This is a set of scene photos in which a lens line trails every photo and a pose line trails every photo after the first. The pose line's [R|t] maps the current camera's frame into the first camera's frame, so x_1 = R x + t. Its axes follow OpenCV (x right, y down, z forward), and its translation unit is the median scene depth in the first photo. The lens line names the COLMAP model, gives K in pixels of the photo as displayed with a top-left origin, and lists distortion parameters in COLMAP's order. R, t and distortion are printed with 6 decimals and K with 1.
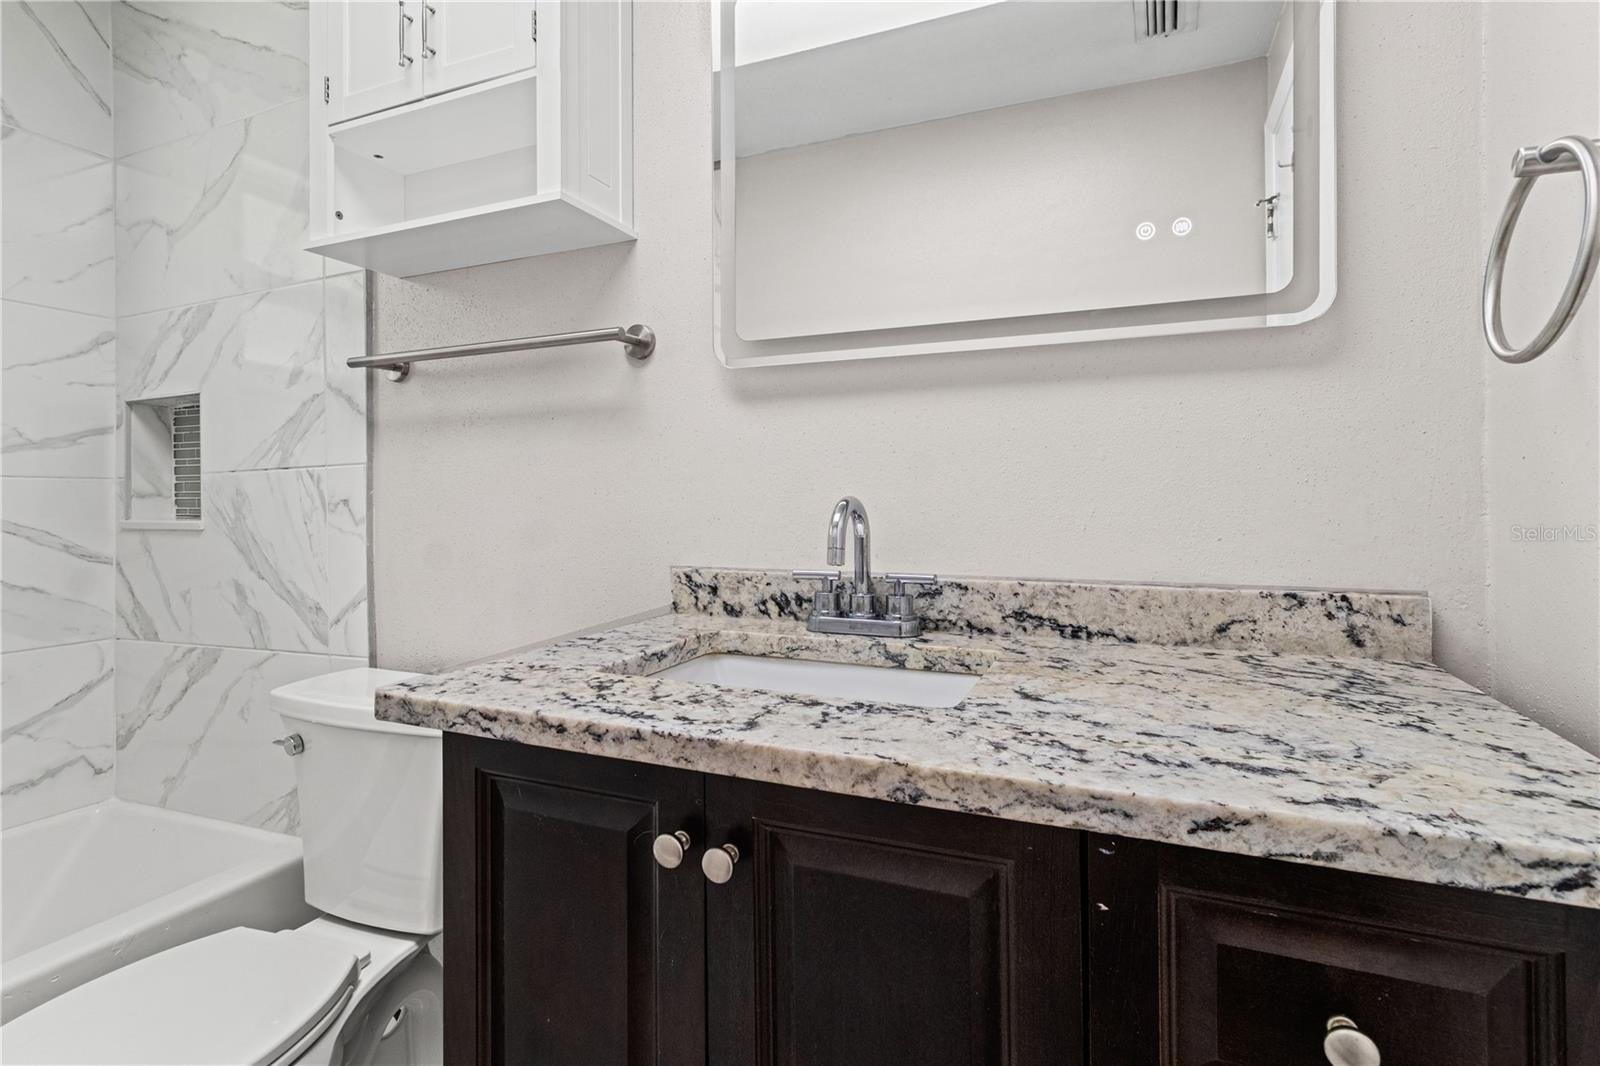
lens RADIAL K [[767.1, 0, 811.4], [0, 767.1, 495.1], [0, 0, 1]] dist [-0.003619, 0.001899]
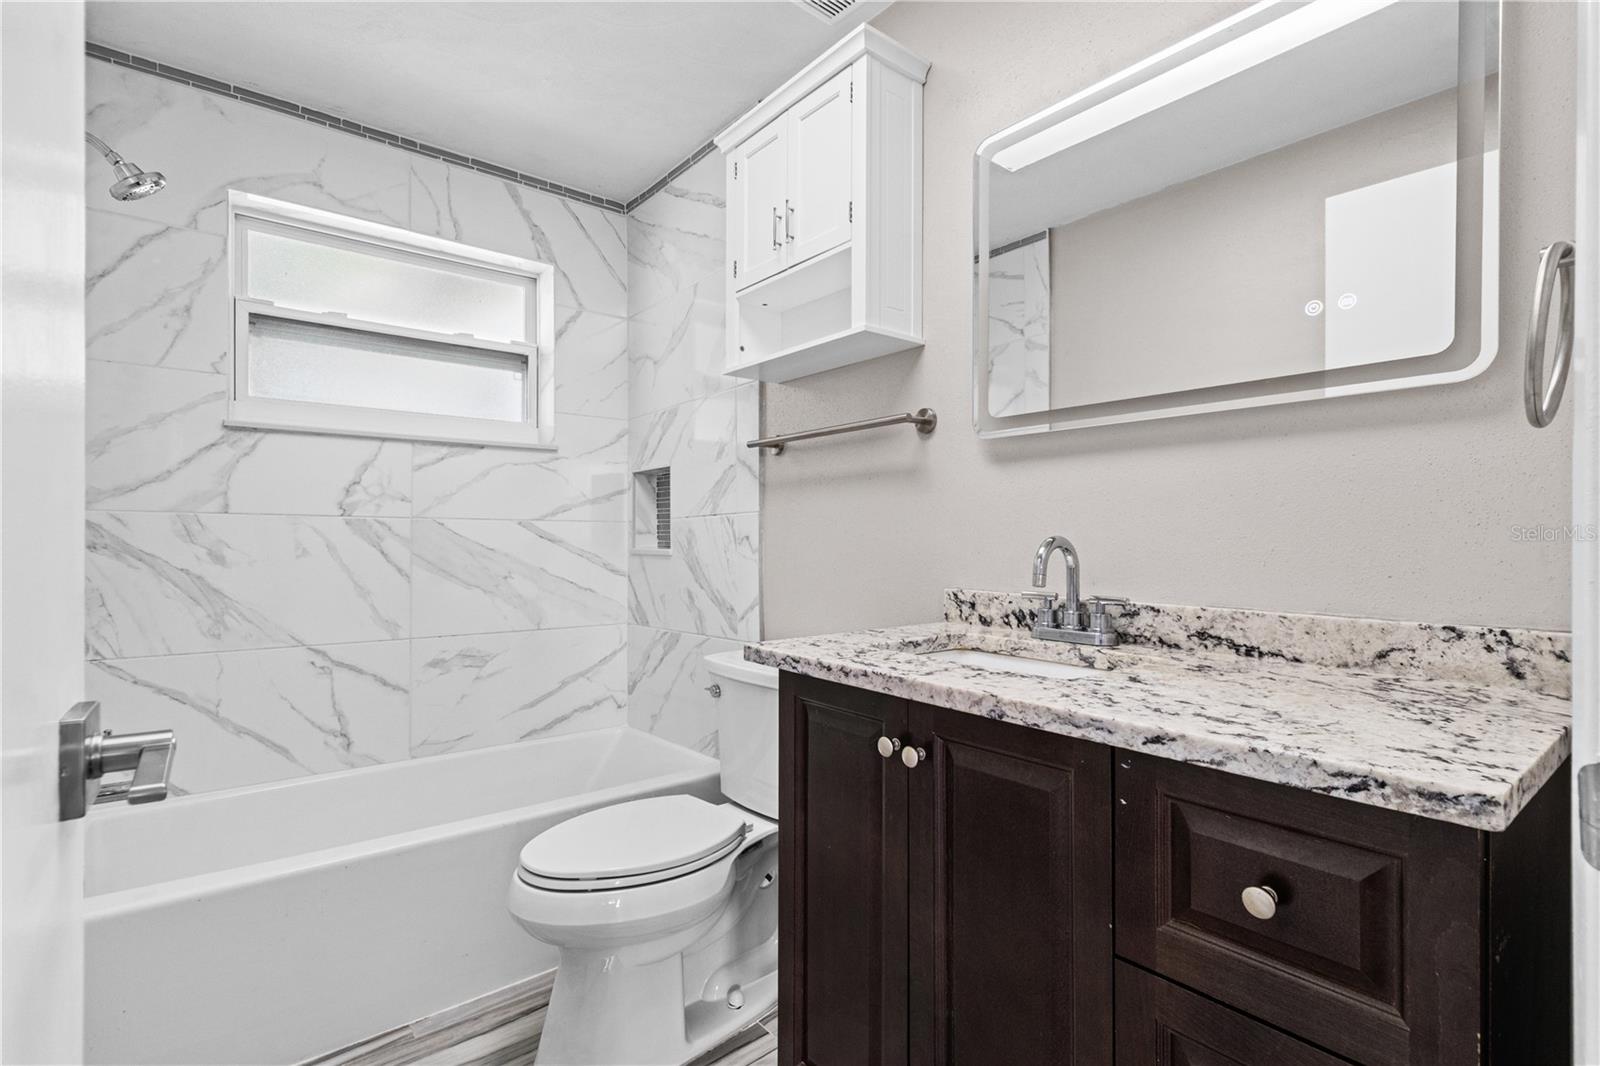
lens RADIAL K [[767.1, 0, 803.1], [0, 767.1, 535.9], [0, 0, 1]] dist [-0.003619, 0.001899]
pose [[0.874174, 0.005784, -0.485579, 0.277642], [-0.004277, 0.999982, 0.004211, -0.001681], [0.485595, -0.001605, 0.874183, -0.327986]]
